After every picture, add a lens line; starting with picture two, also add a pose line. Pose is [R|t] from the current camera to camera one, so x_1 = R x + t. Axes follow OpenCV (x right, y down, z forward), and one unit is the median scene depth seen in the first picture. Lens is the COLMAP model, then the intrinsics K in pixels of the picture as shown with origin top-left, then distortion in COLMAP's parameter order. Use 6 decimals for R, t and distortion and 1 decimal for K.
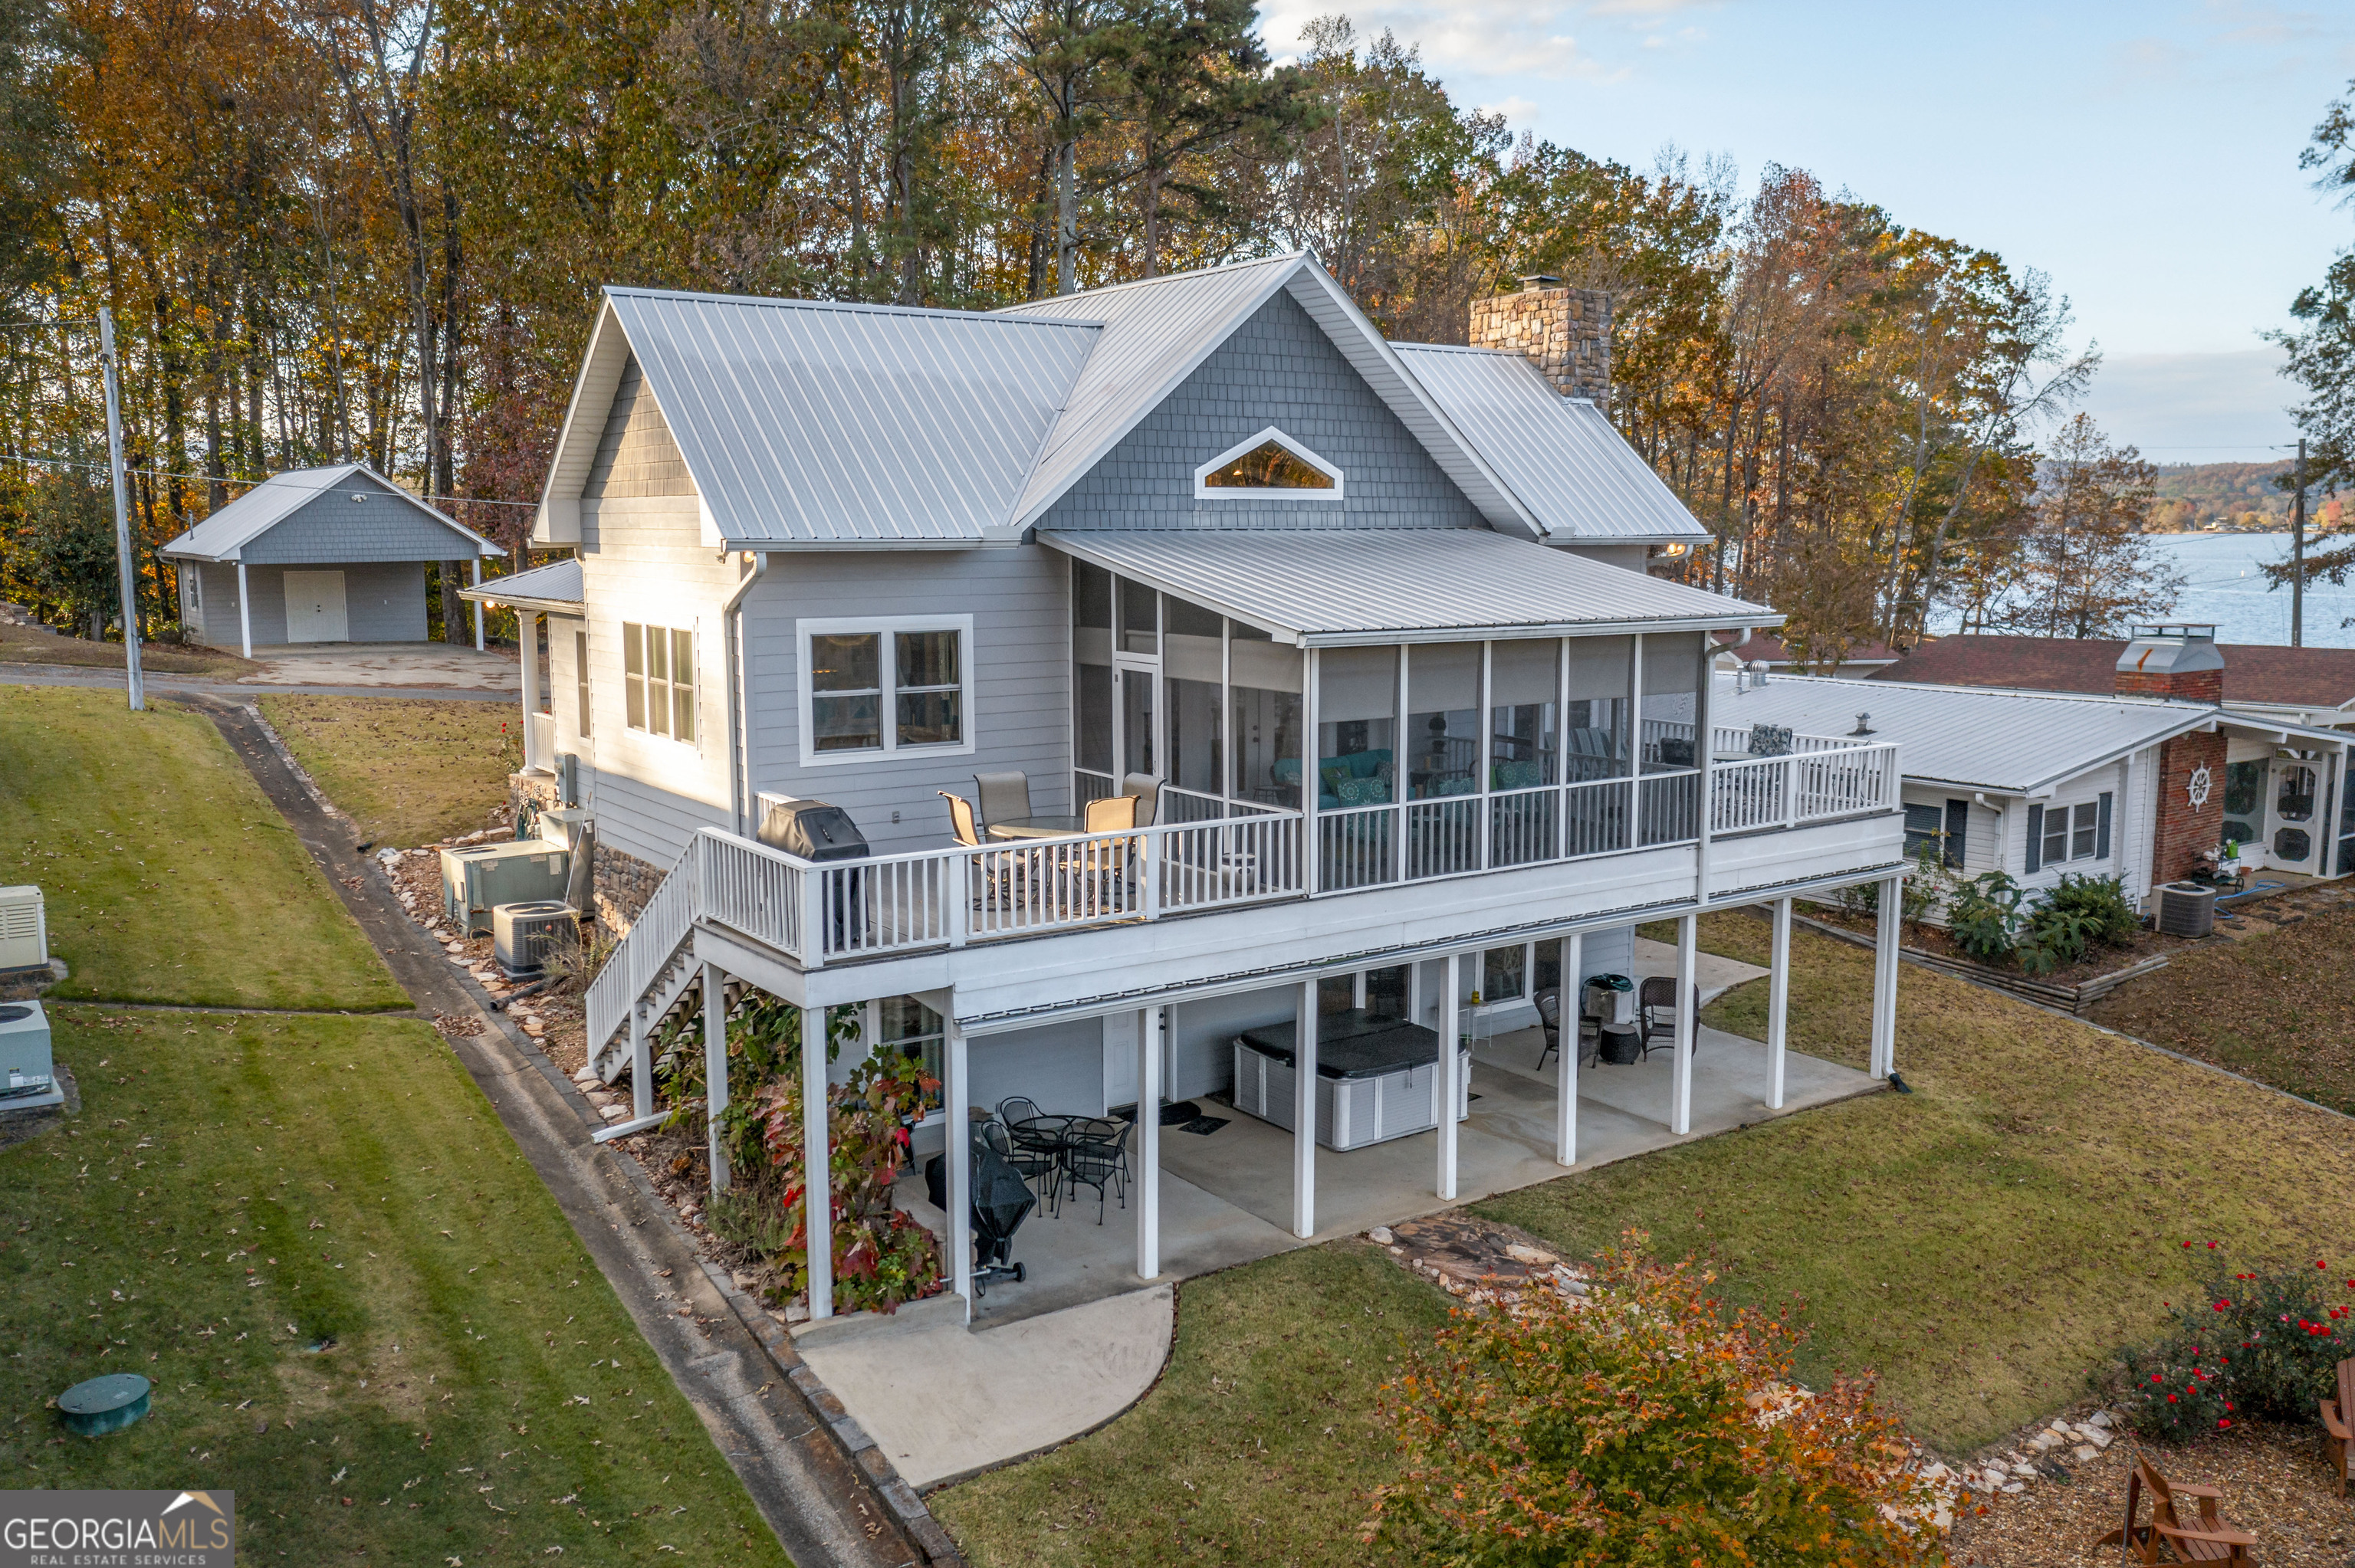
lens RADIAL K [[1840.6, 0, 1177.5], [0, 1840.6, 784.0], [0, 0, 1]] dist [-0.001708, -0.000849]
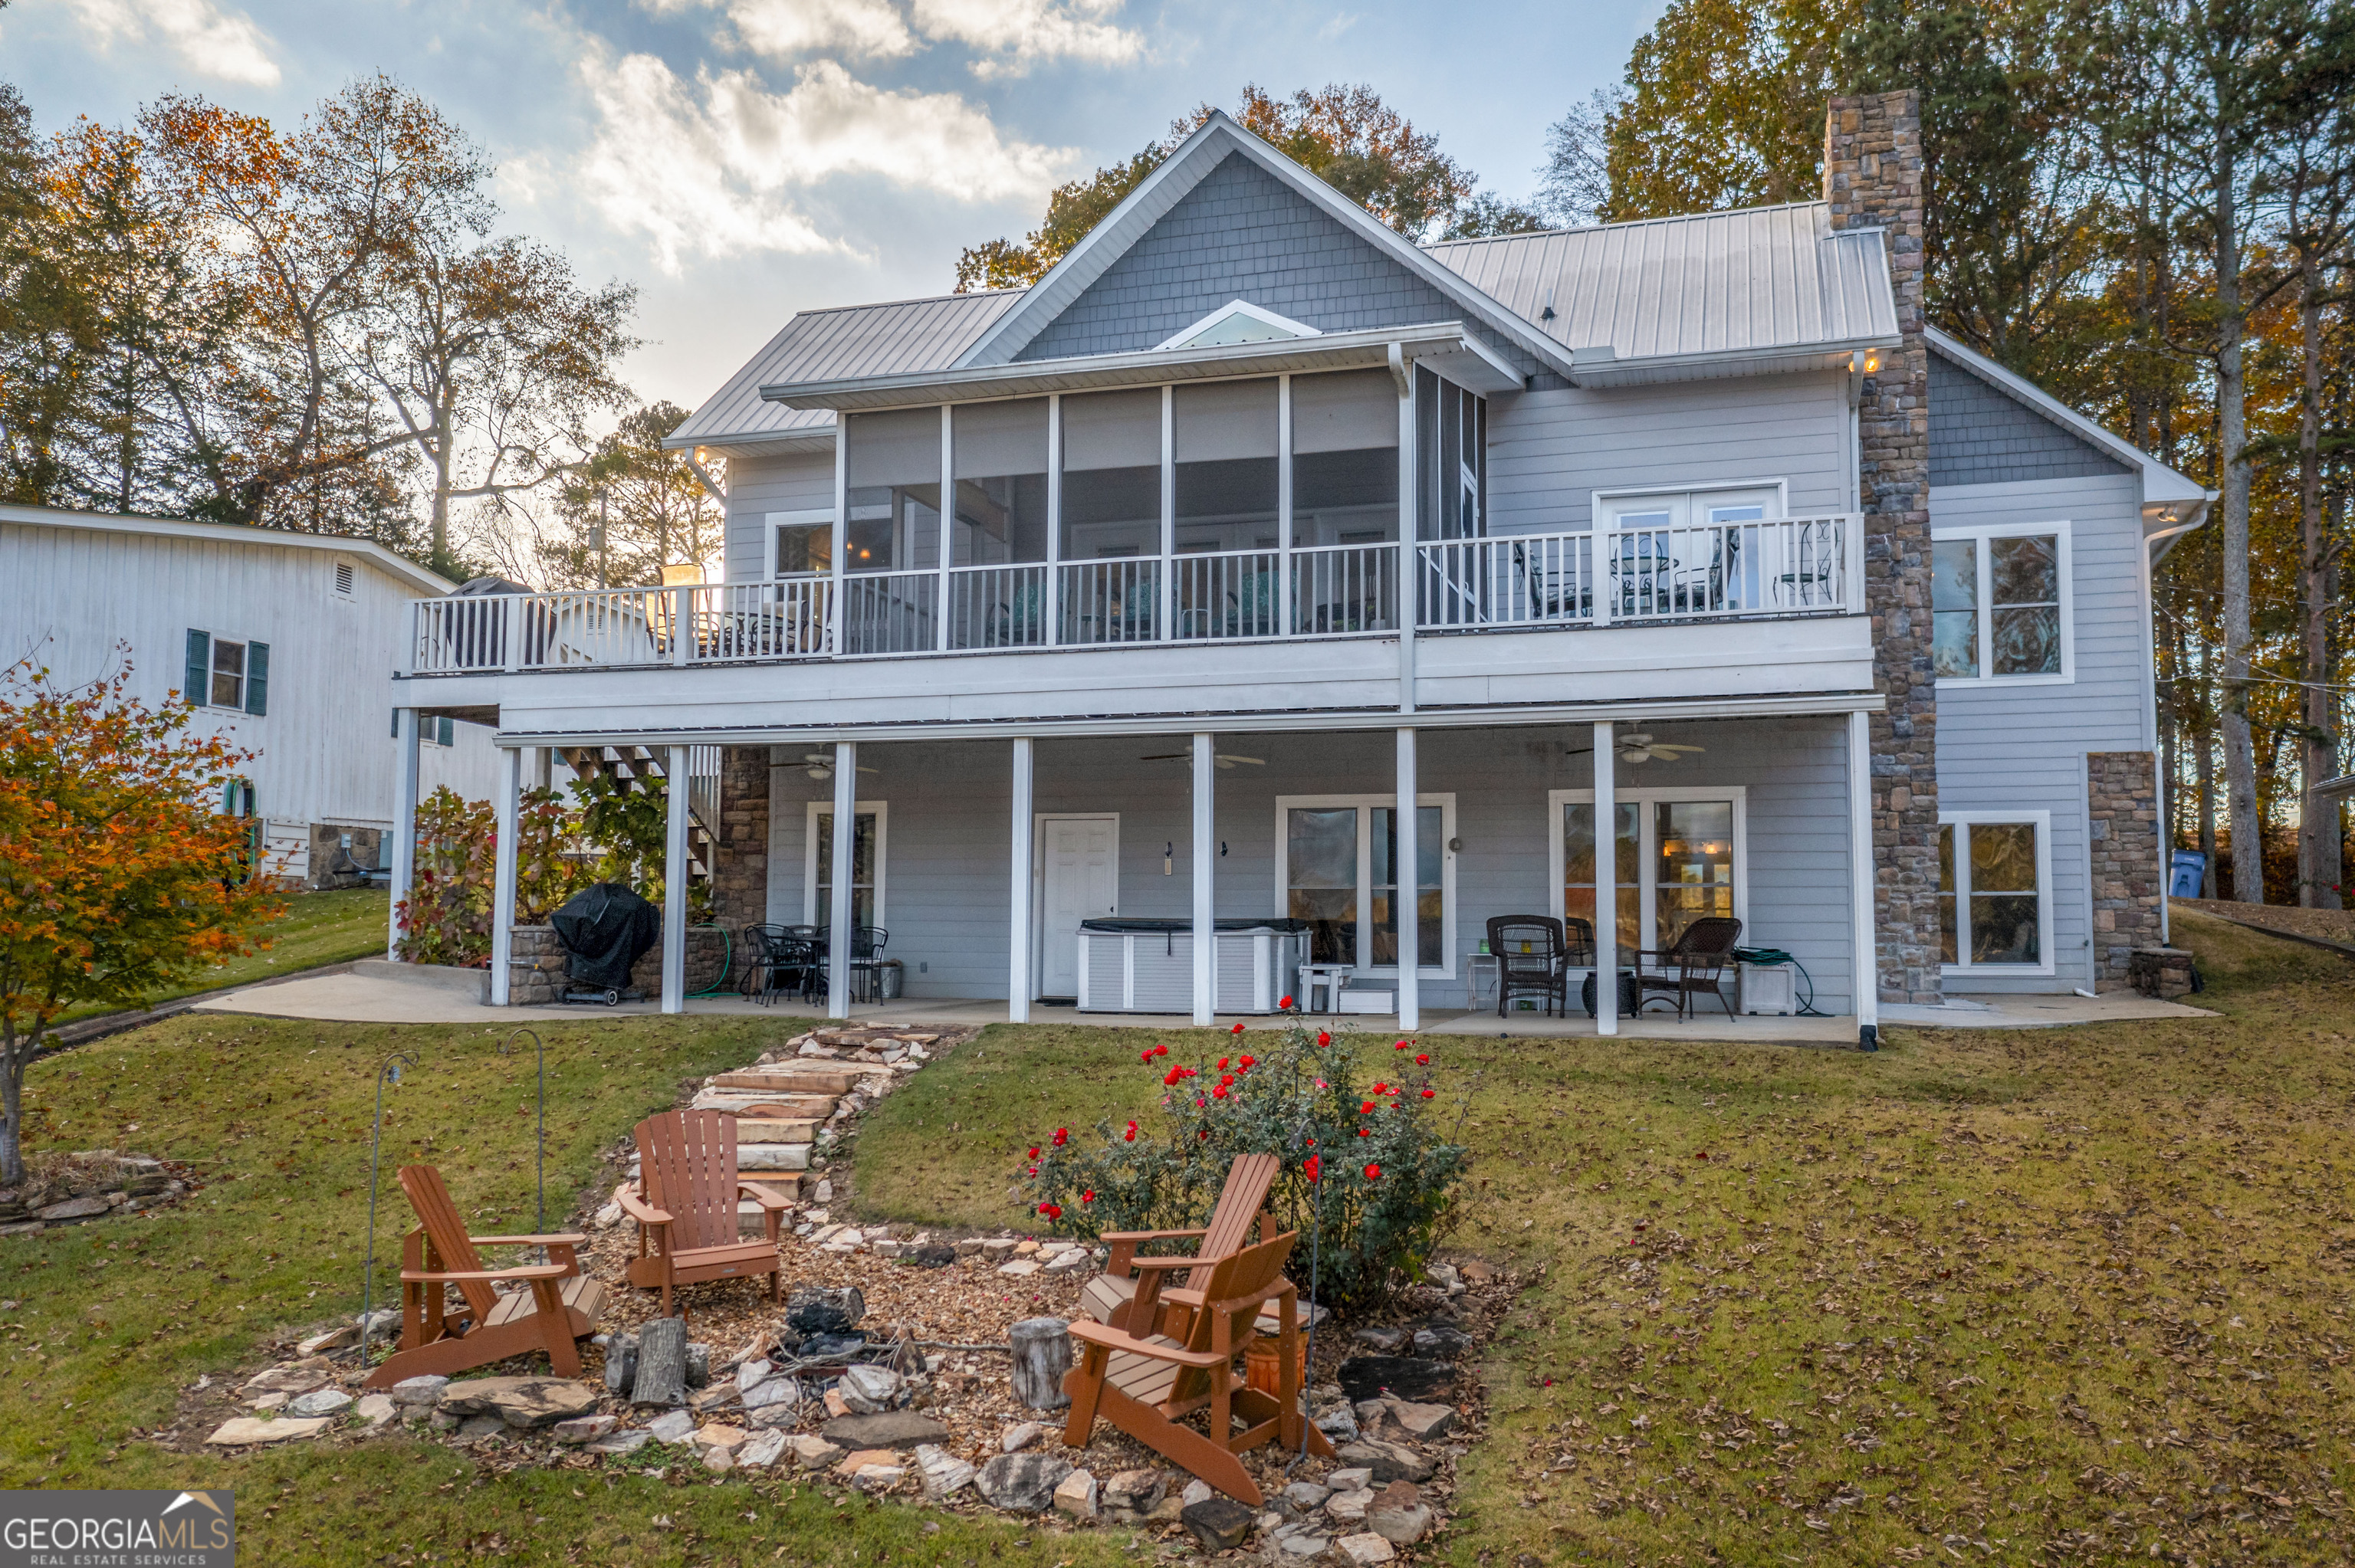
lens RADIAL K [[1919.1, 0, 1225.3], [0, 1919.1, 819.6], [0, 0, 1]] dist [-0.007366, -0.006134]
pose [[0.620612, -0.046901, -0.782714, 0.915241], [-0.115142, 0.981938, -0.150134, 0.251036], [0.775617, 0.183299, 0.604003, 0.487930]]
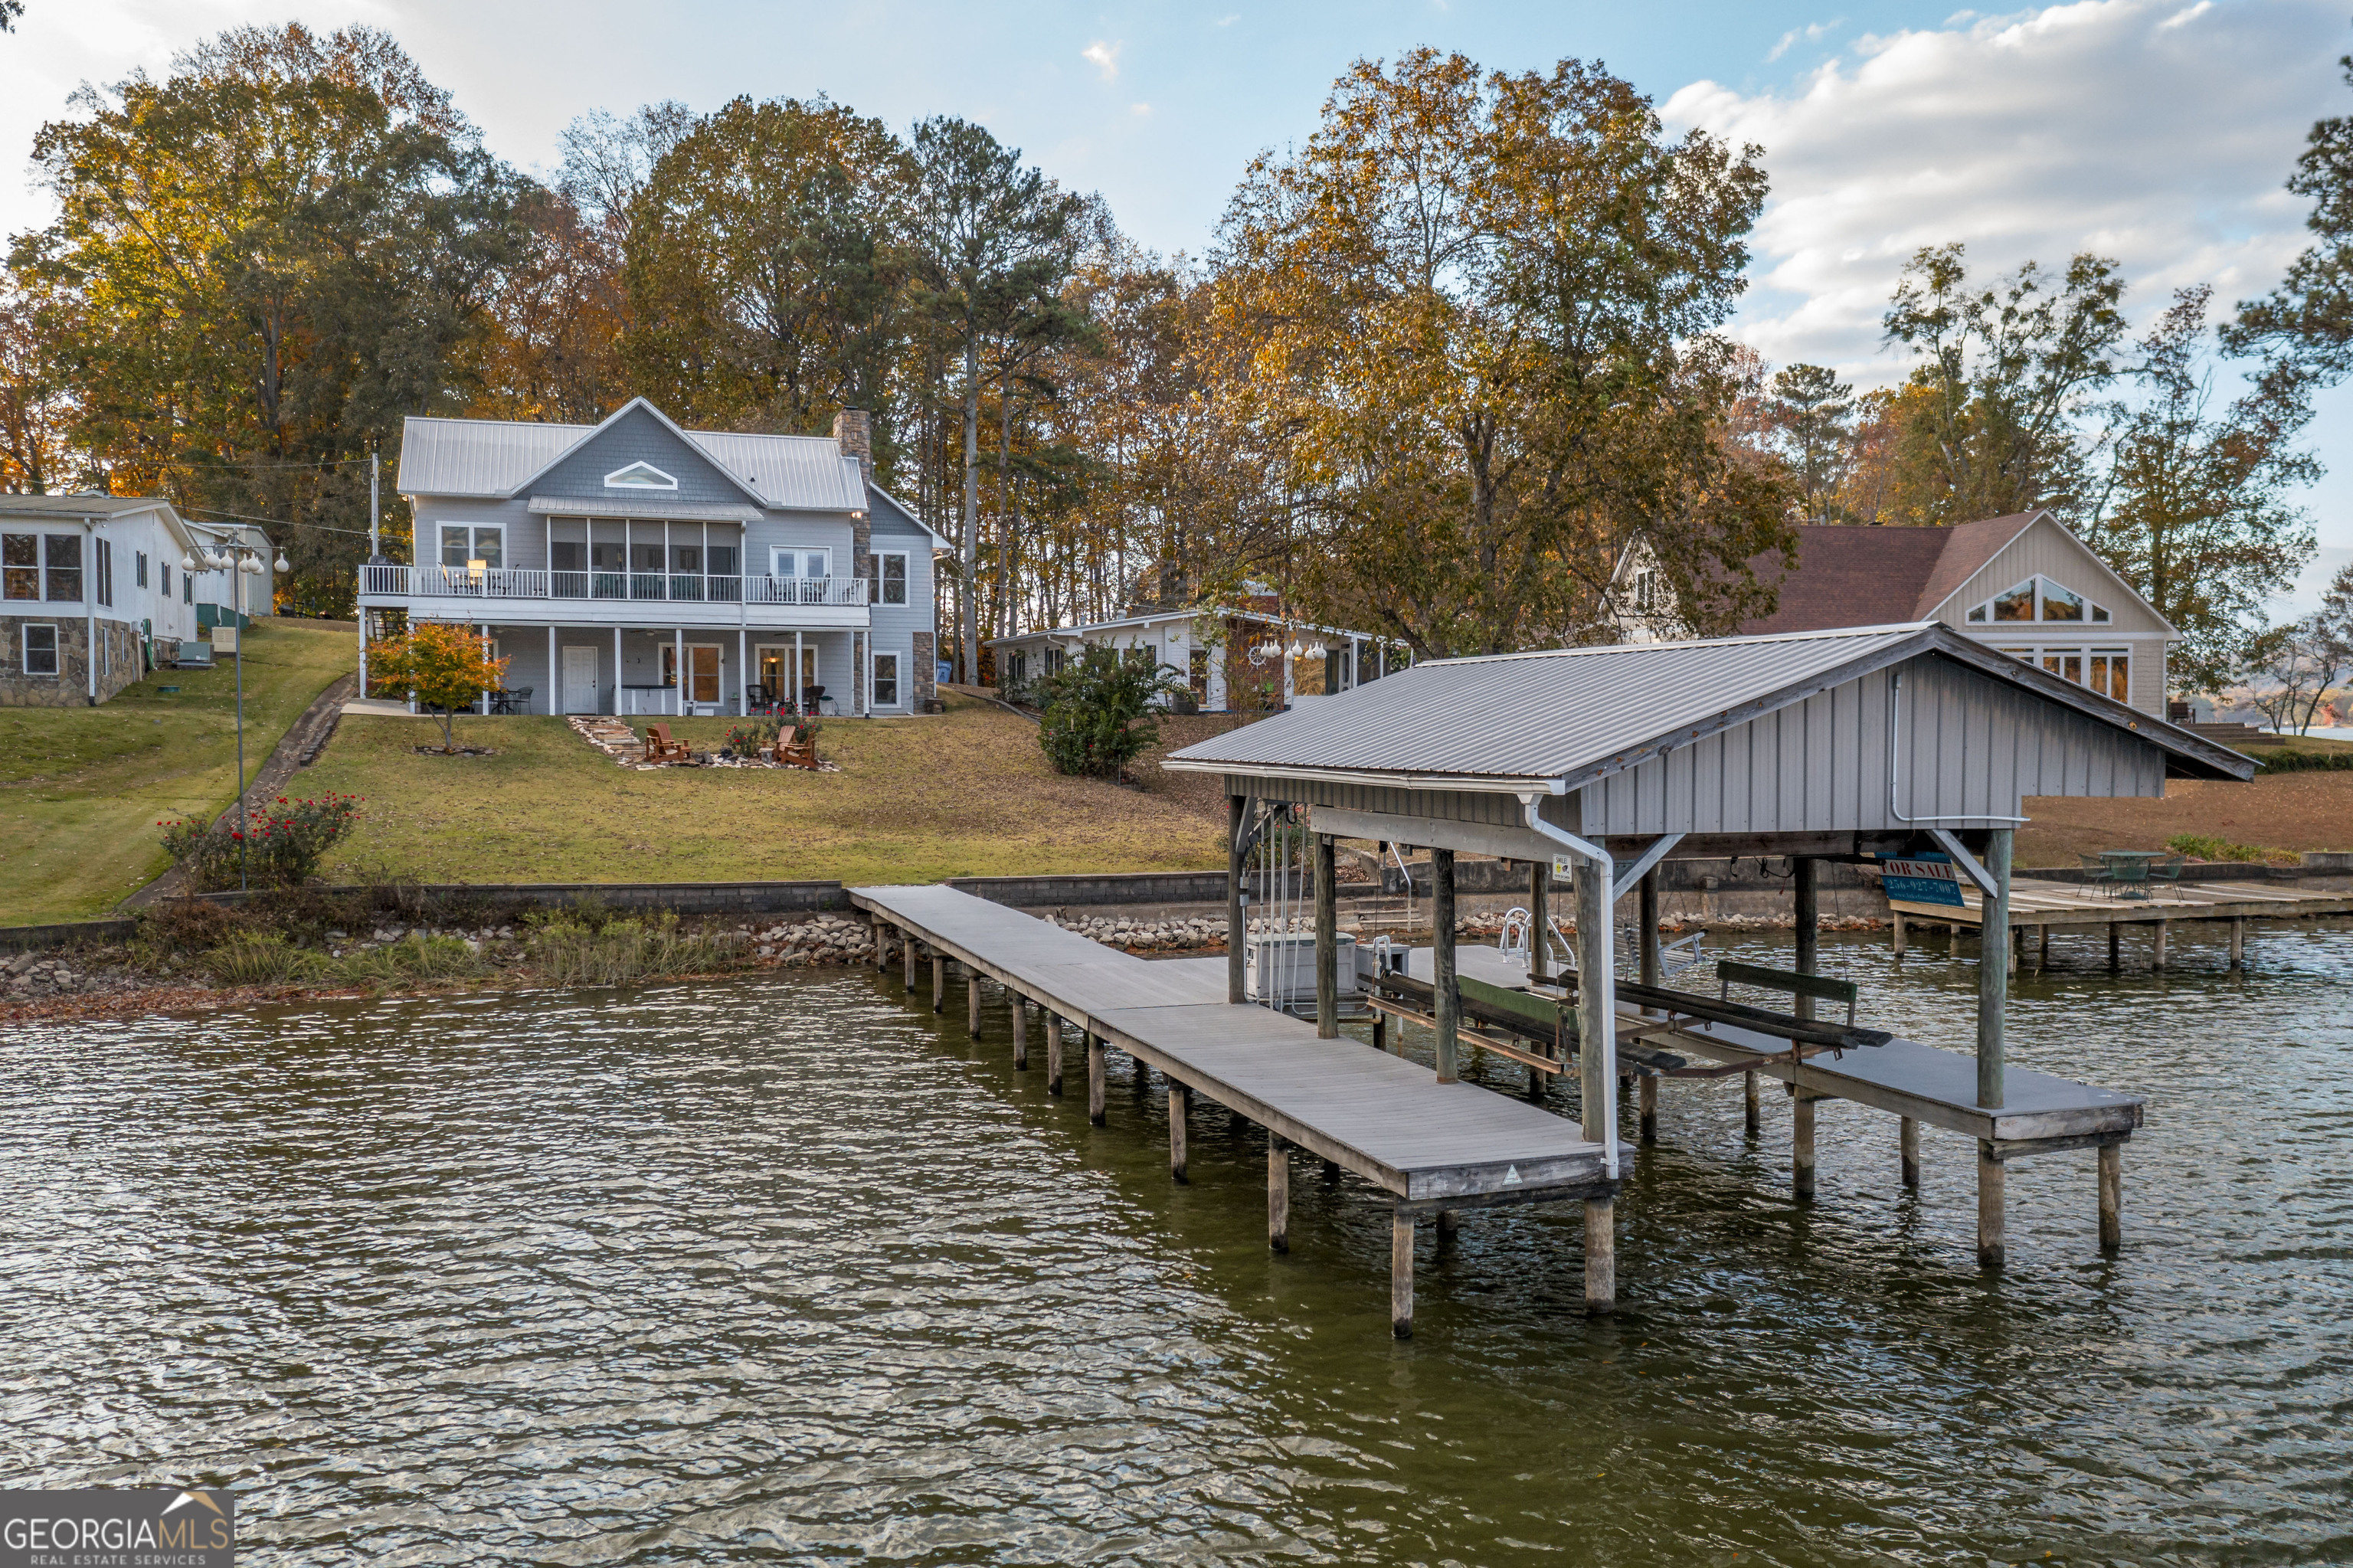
lens RADIAL K [[1917.8, 0, 1224.2], [0, 1917.8, 819.6], [0, 0, 1]] dist [-0.007366, -0.006134]
pose [[0.960332, 0.018393, -0.278251, 1.840083], [-0.044015, 0.995312, -0.086117, 0.586937], [0.275363, 0.094948, 0.956640, -1.540026]]
